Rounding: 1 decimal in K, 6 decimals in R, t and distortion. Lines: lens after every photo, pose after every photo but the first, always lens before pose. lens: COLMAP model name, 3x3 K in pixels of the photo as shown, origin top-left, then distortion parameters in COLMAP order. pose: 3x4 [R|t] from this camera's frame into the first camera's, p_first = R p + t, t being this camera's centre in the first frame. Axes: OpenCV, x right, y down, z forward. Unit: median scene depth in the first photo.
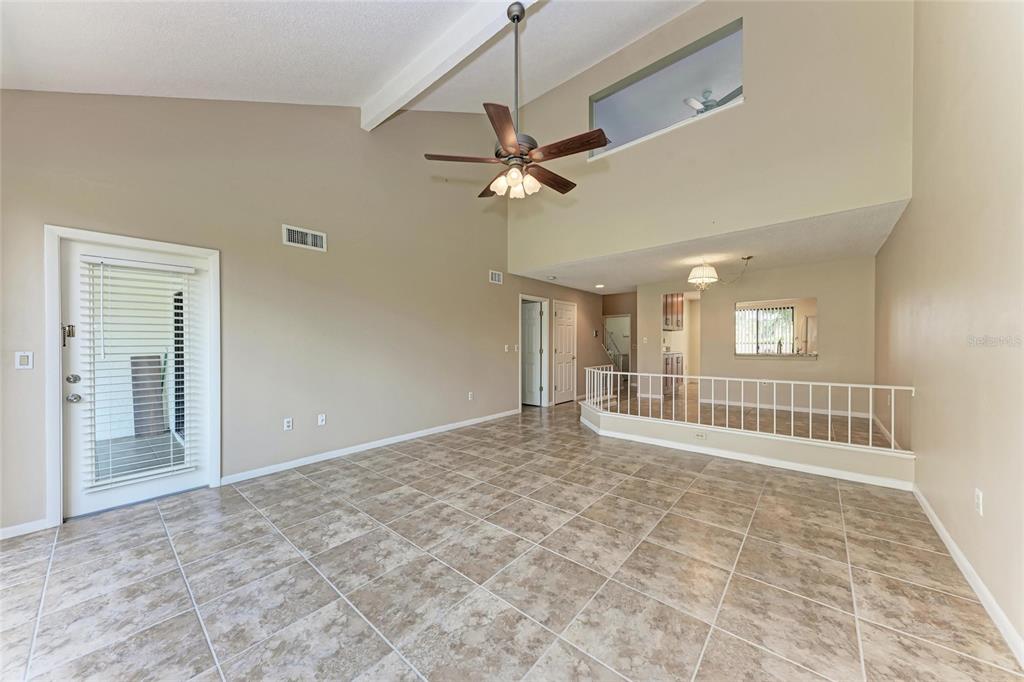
lens RADIAL K [[353.0, 0, 512.4], [0, 353.0, 348.2], [0, 0, 1]] dist [-0.000236, -0.000238]
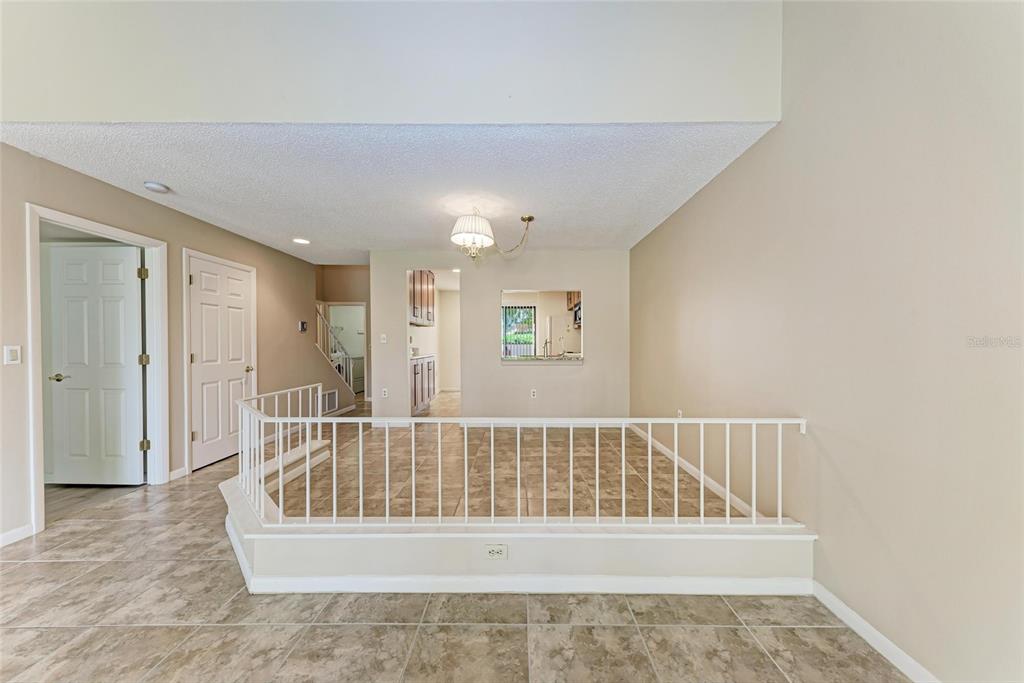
lens RADIAL K [[353.0, 0, 514.3], [0, 353.0, 348.1], [0, 0, 1]] dist [-0.000236, -0.000238]
pose [[0.768048, -0.001344, 0.640391, 0.249476], [0.000754, 0.999999, 0.001195, -0.010170], [-0.640392, -0.000435, 0.768048, 0.598293]]
